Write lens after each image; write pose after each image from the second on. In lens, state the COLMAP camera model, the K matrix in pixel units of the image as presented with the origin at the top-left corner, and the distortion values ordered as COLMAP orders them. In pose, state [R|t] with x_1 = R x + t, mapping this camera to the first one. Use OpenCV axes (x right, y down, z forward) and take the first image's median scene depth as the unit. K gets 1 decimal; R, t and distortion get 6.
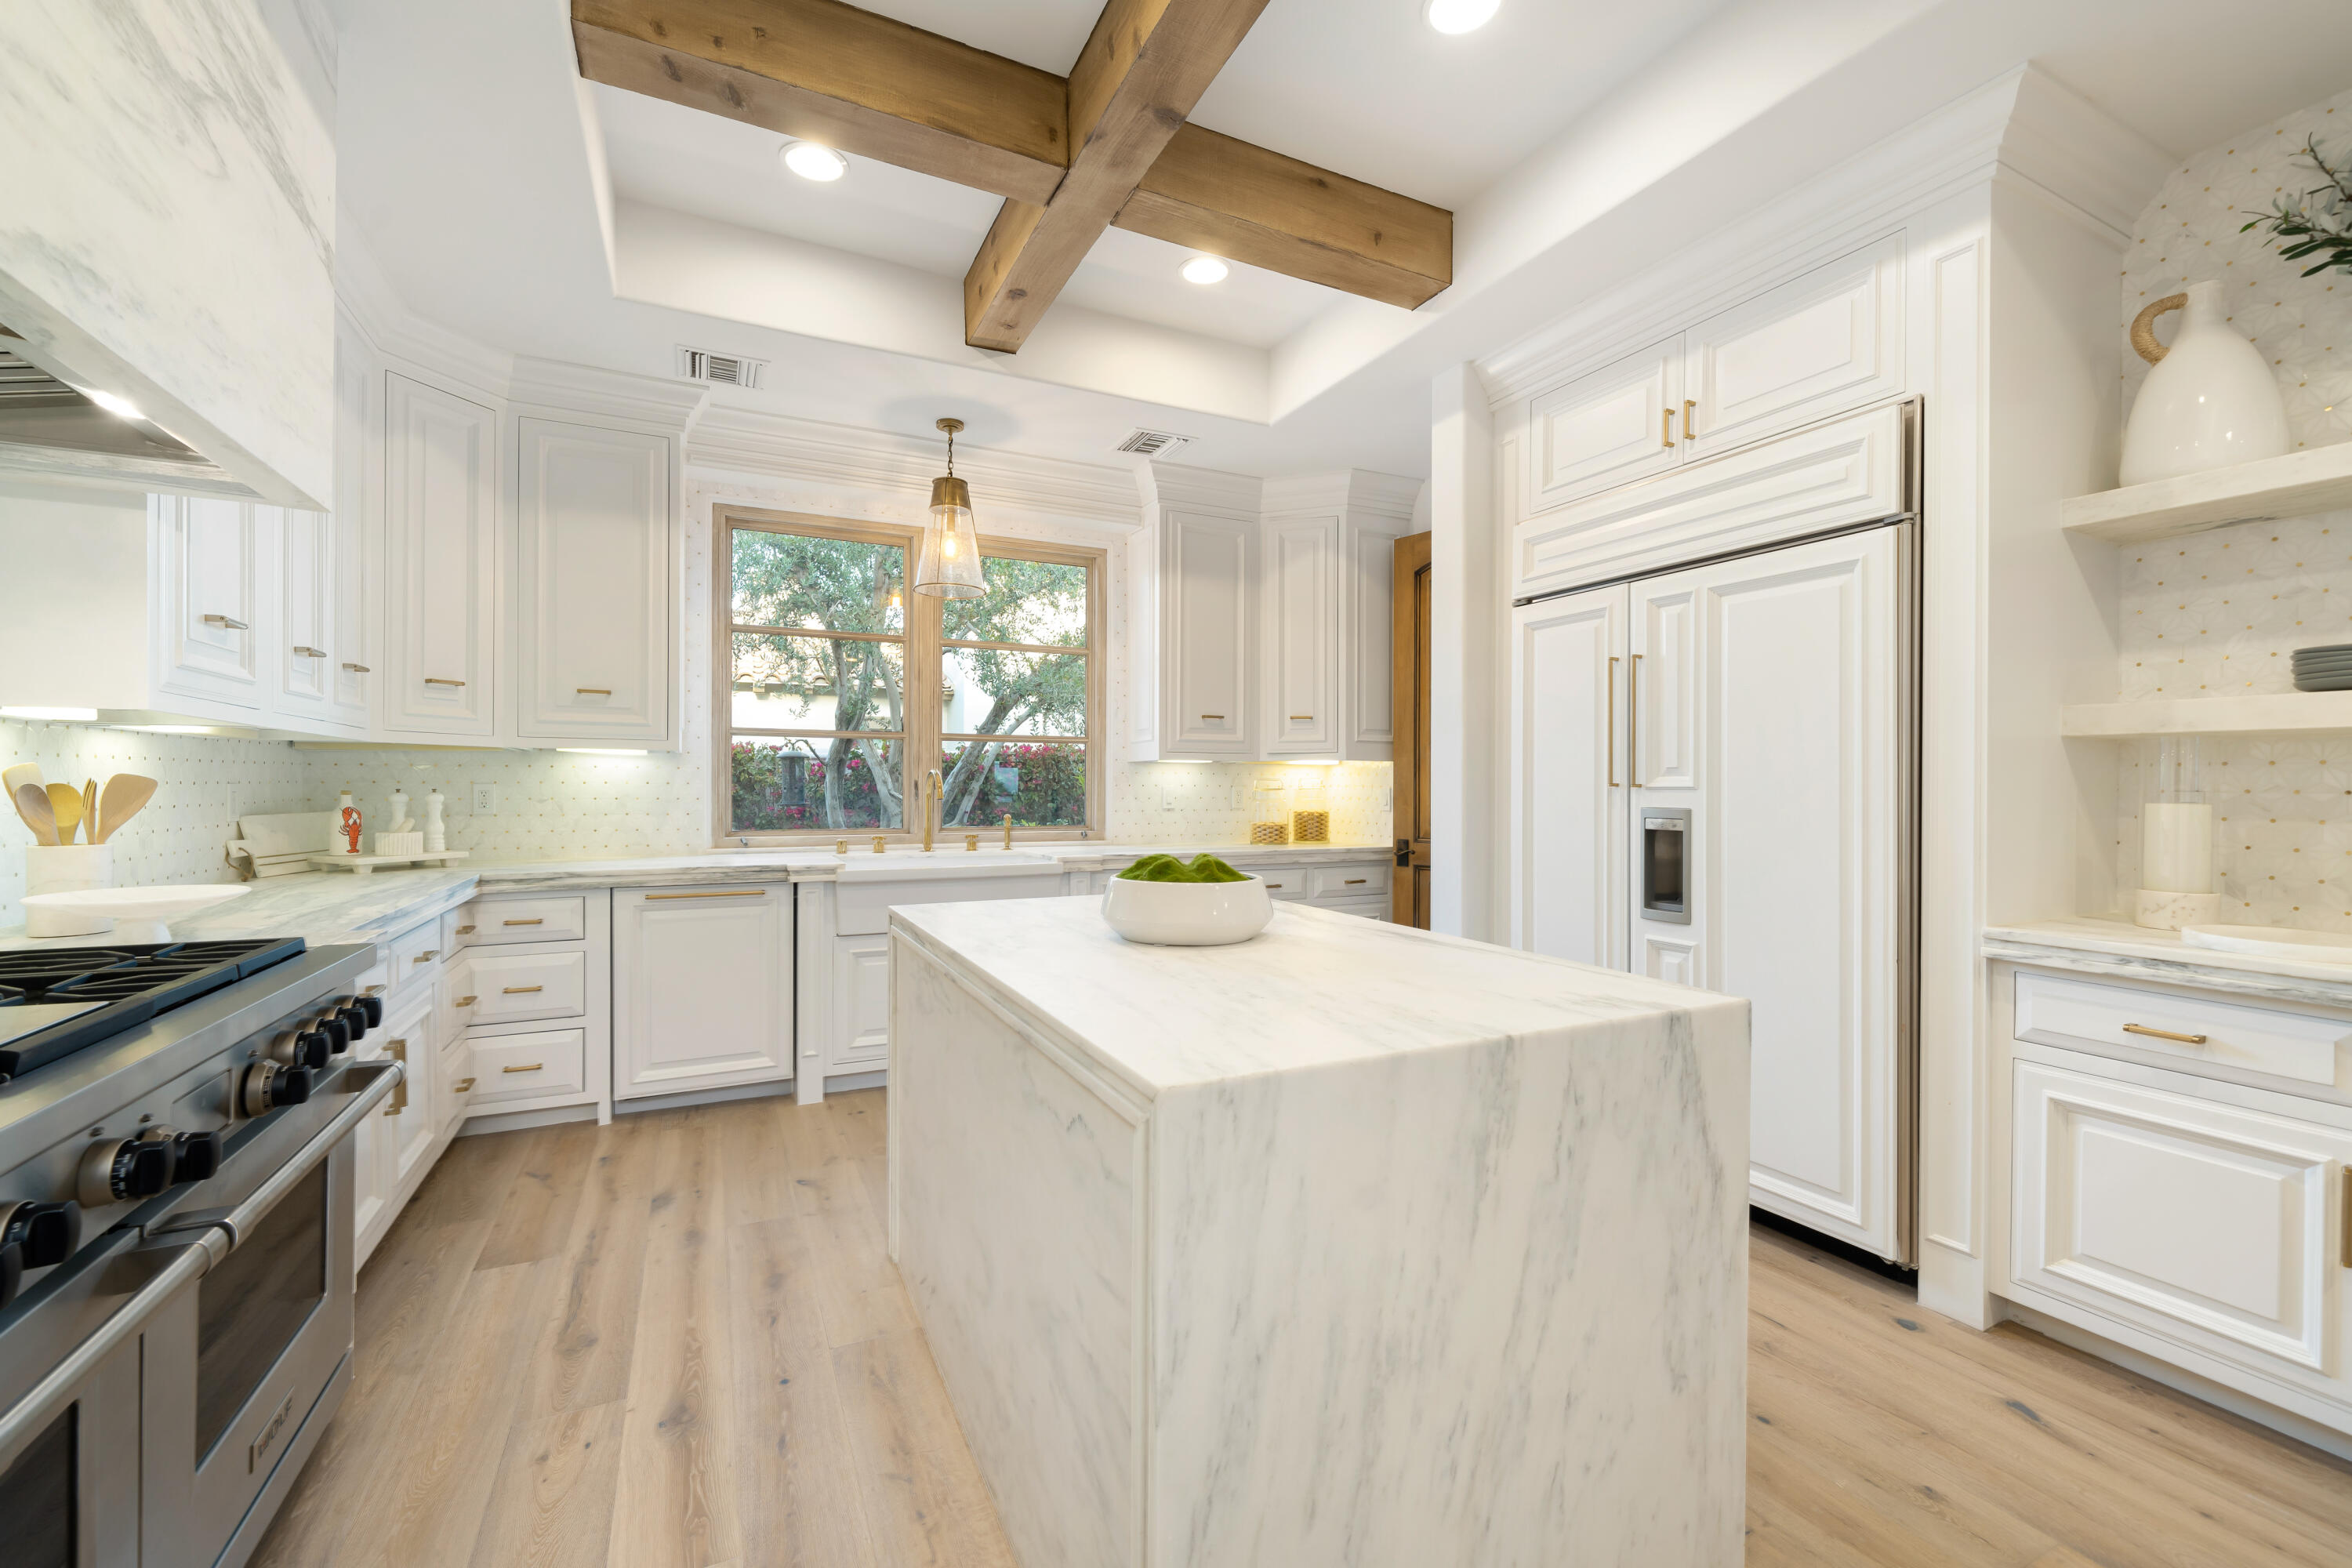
lens RADIAL K [[957.1, 0, 1210.2], [0, 957.1, 787.5], [0, 0, 1]] dist [-0.000479, 0.000164]
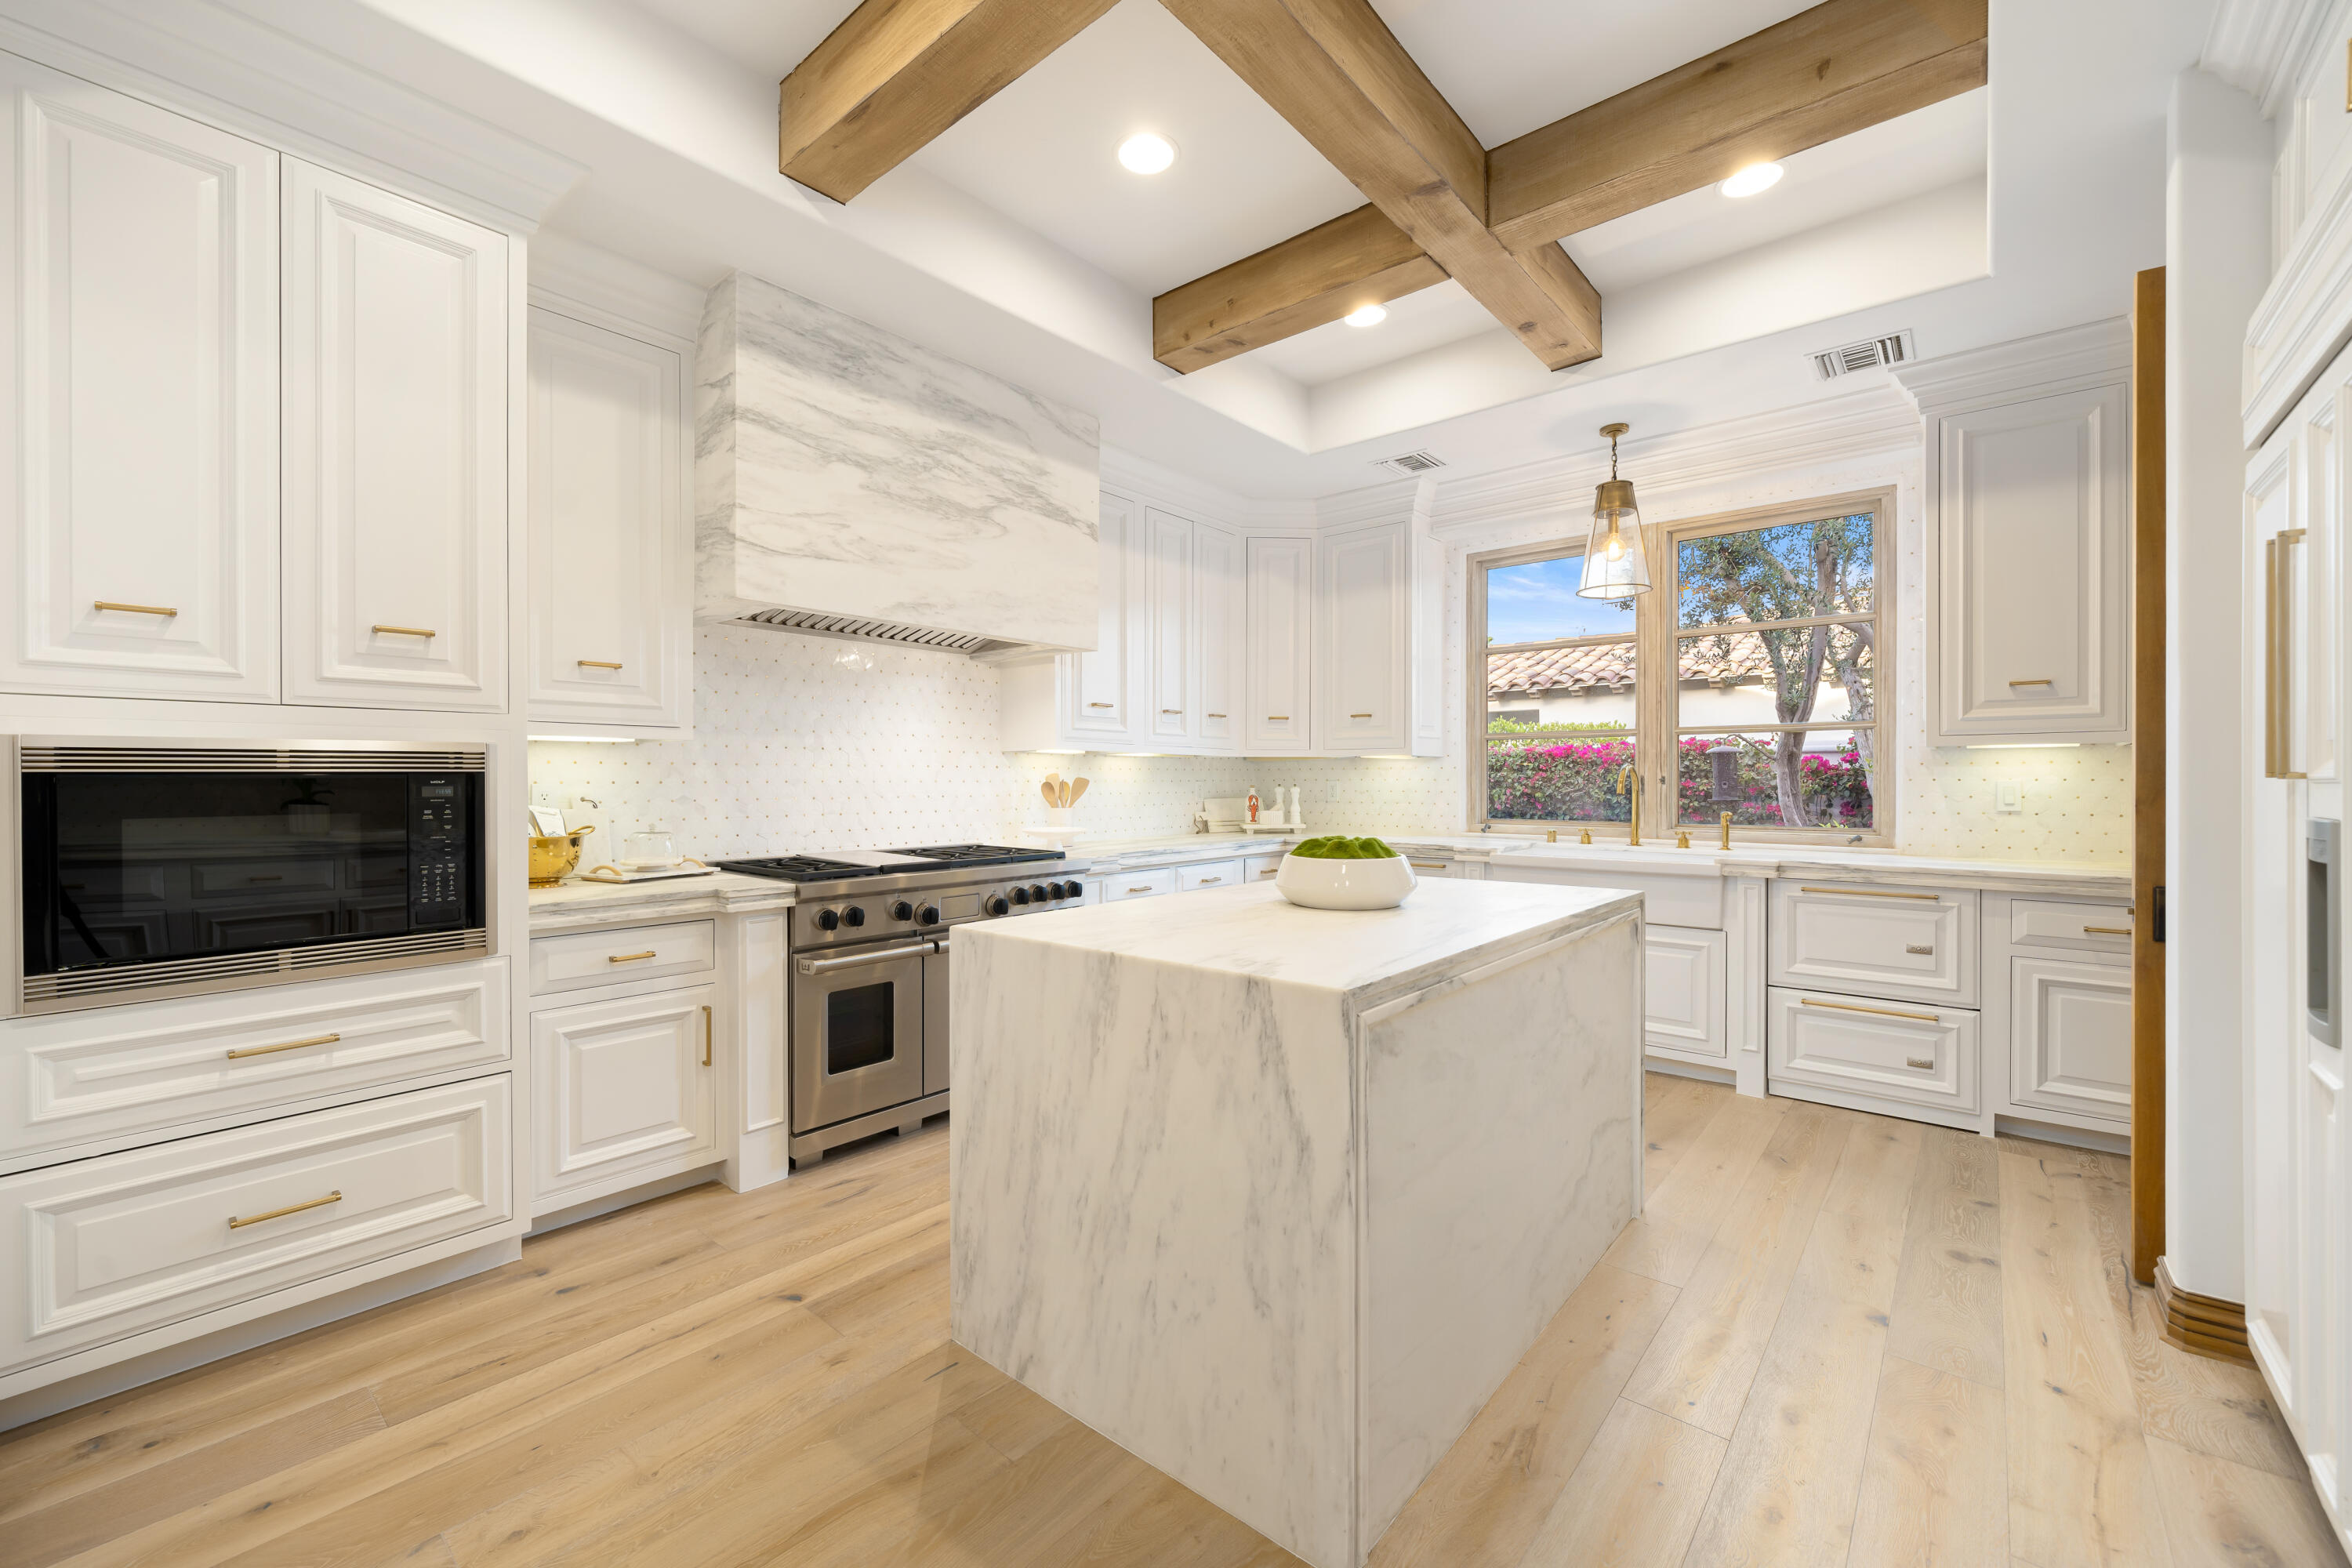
lens RADIAL K [[974.4, 0, 1155.9], [0, 974.4, 780.3], [0, 0, 1]] dist [-0.000475, 0.000262]
pose [[0.375340, -0.004802, -0.926875, 0.700626], [0.000862, 0.999988, -0.004832, 0.002409], [0.926887, 0.001014, 0.375340, 0.208843]]
